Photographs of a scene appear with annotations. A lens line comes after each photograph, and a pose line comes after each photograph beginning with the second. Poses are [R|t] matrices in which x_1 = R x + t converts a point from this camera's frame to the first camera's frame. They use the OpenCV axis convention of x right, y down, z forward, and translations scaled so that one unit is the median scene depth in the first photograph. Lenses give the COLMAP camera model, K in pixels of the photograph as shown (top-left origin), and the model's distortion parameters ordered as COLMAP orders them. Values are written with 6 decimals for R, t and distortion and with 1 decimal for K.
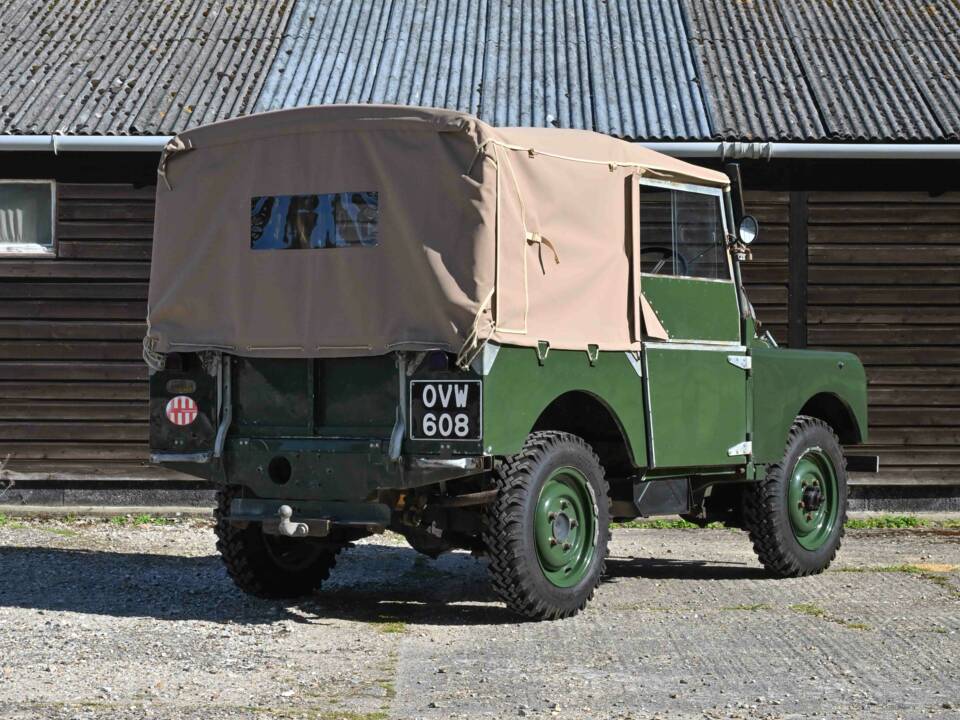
lens RADIAL K [[2796.8, 0, 464.2], [0, 2796.8, 364.2], [0, 0, 1]] dist [-0.000258, 0.000000]
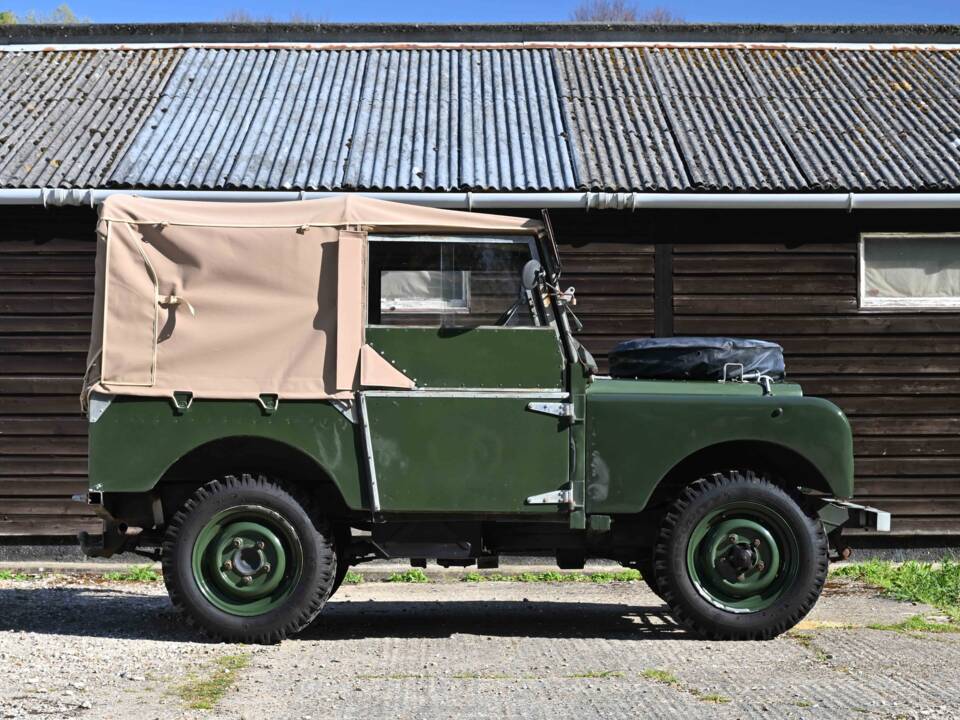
lens RADIAL K [[2345.2, 0, 453.6], [0, 2345.2, 298.8], [0, 0, 1]] dist [-0.001037, 0.000000]
pose [[0.999926, -0.004492, 0.011271, 0.033235], [0.005092, 0.998542, -0.053732, 0.002995], [-0.011014, 0.053785, 0.998492, 0.157333]]
